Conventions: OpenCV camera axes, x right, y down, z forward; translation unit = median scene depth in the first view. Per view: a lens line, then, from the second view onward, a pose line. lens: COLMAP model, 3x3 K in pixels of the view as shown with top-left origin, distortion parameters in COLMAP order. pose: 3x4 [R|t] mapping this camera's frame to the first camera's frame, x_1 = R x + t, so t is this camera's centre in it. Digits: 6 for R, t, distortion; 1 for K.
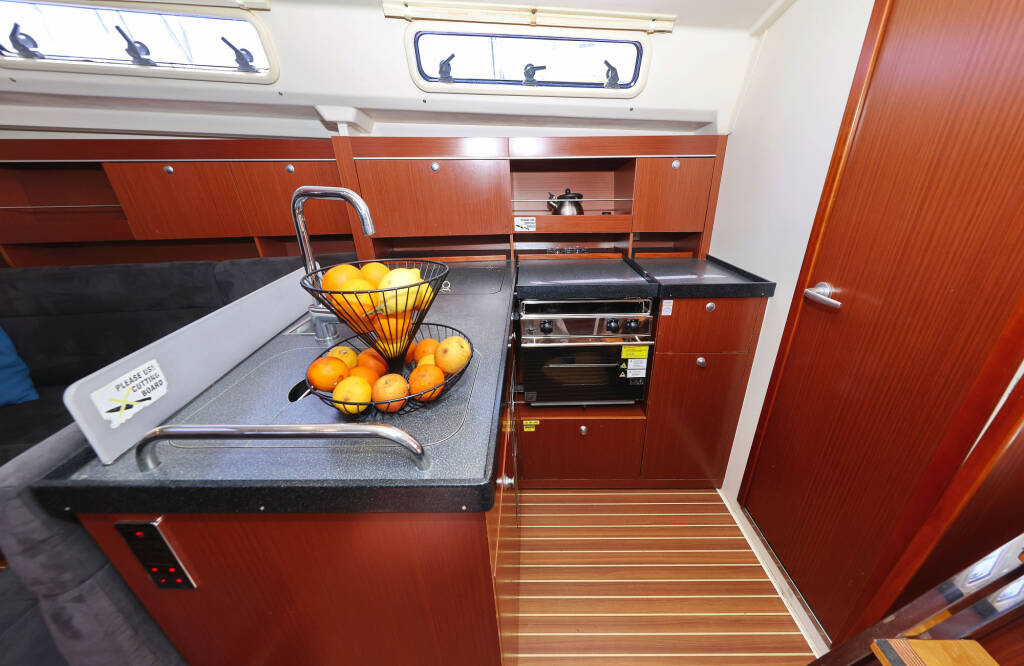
lens RADIAL K [[328.7, 0, 534.6], [0, 328.7, 319.8], [0, 0, 1]] dist [0.002954, -0.000384]
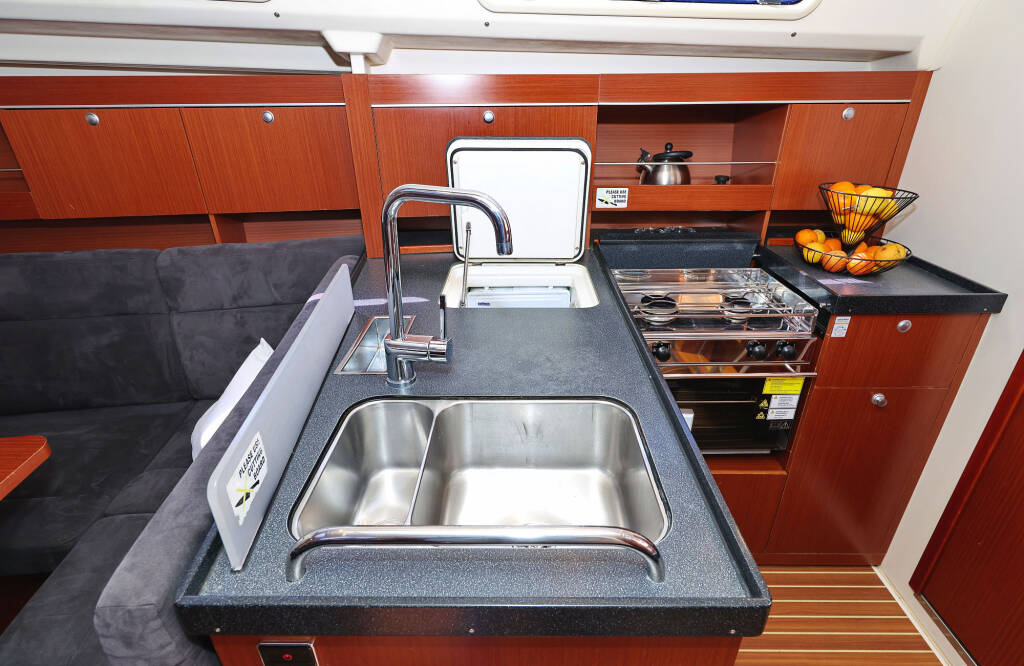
lens RADIAL K [[489.8, 0, 486.3], [0, 489.8, 324.1], [0, 0, 1]] dist [0.008128, 0.000138]
pose [[0.999978, -0.004129, -0.005118, -0.320564], [0.004445, 0.997983, 0.063332, -0.101634], [0.004846, -0.063354, 0.997979, -0.058924]]
